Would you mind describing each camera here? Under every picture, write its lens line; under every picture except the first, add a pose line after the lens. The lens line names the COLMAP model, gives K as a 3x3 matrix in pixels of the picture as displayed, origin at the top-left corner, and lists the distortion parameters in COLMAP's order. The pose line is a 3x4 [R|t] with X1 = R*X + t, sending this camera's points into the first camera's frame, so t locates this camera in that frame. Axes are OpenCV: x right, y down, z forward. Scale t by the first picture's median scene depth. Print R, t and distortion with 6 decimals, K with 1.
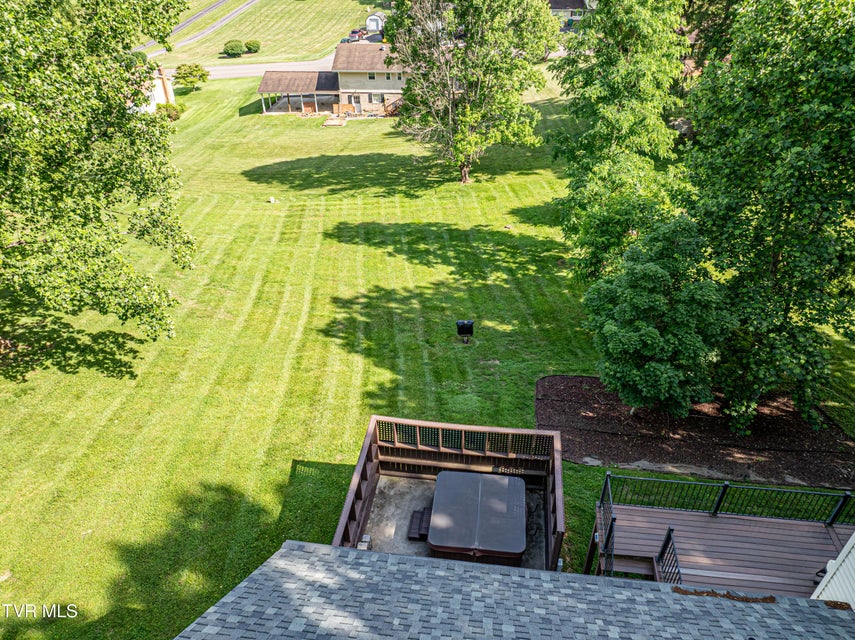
lens RADIAL K [[605.2, 0, 427.1], [0, 605.2, 321.3], [0, 0, 1]] dist [-0.039823, 0.006527]
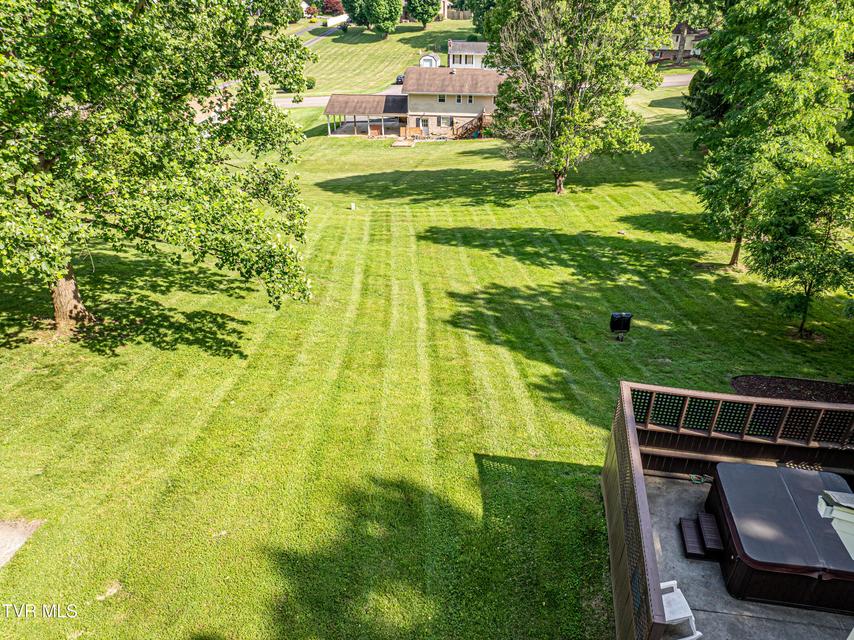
lens RADIAL K [[604.5, 0, 427.5], [0, 604.5, 318.8], [0, 0, 1]] dist [-0.039823, 0.006527]
pose [[0.998801, 0.026139, -0.041403, -0.167971], [-0.029675, 0.995747, -0.087218, 0.085794], [0.038947, 0.088343, 0.995328, 0.153154]]
